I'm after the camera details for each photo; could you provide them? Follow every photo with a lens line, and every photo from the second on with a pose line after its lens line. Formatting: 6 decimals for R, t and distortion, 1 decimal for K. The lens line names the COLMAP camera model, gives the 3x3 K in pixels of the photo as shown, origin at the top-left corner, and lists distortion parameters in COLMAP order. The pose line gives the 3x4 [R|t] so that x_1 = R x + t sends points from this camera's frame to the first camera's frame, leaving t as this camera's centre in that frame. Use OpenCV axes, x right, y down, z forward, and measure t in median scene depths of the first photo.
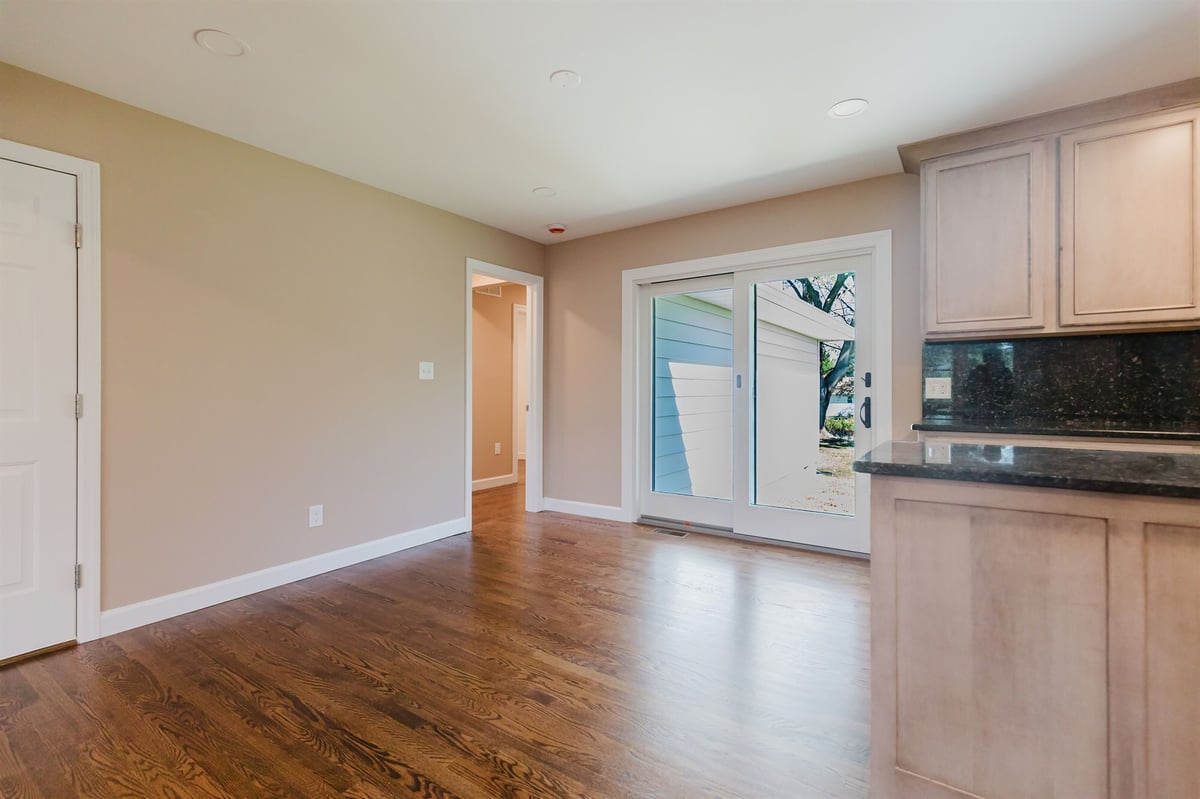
lens RADIAL K [[539.9, 0, 594.0], [0, 539.9, 390.3], [0, 0, 1]] dist [0.003539, -0.001750]
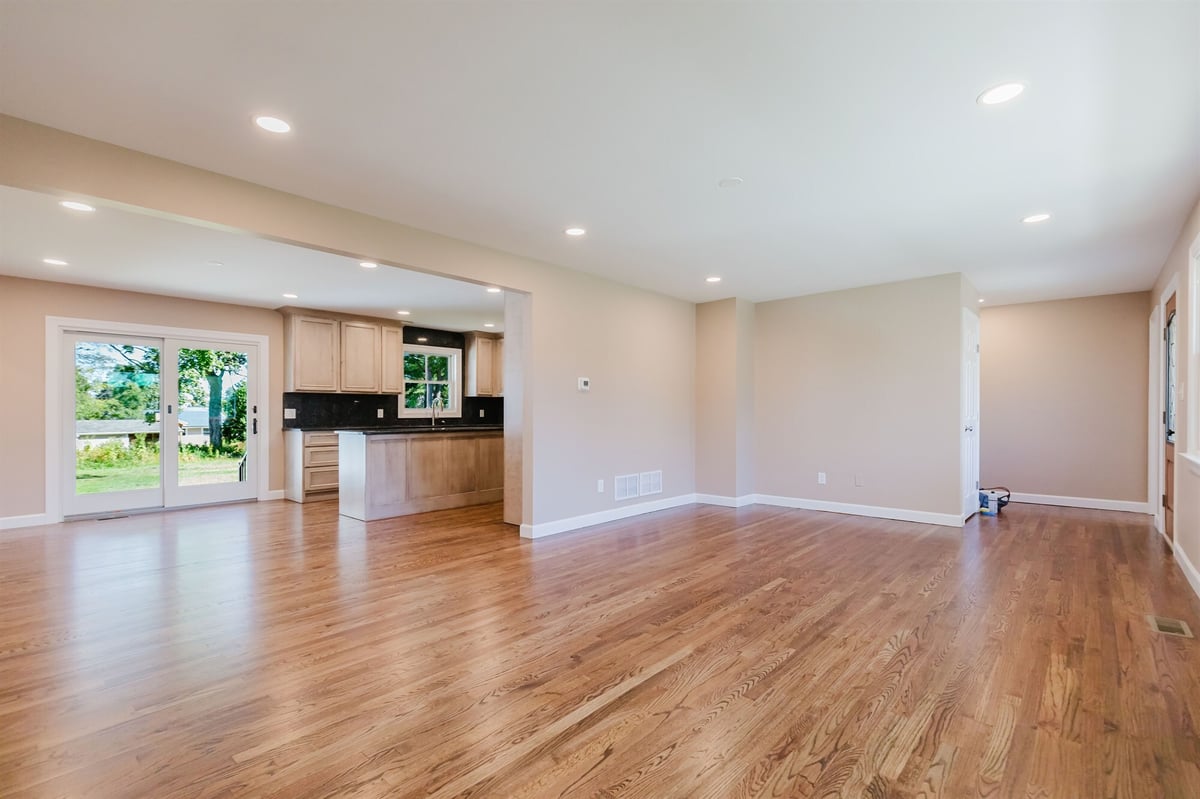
lens RADIAL K [[539.9, 0, 599.6], [0, 539.9, 414.5], [0, 0, 1]] dist [0.003539, -0.001750]
pose [[0.121630, 0.000740, 0.992575, -1.648775], [0.003412, 0.999994, -0.001164, 0.007388], [-0.992570, 0.003528, 0.121626, -0.610374]]
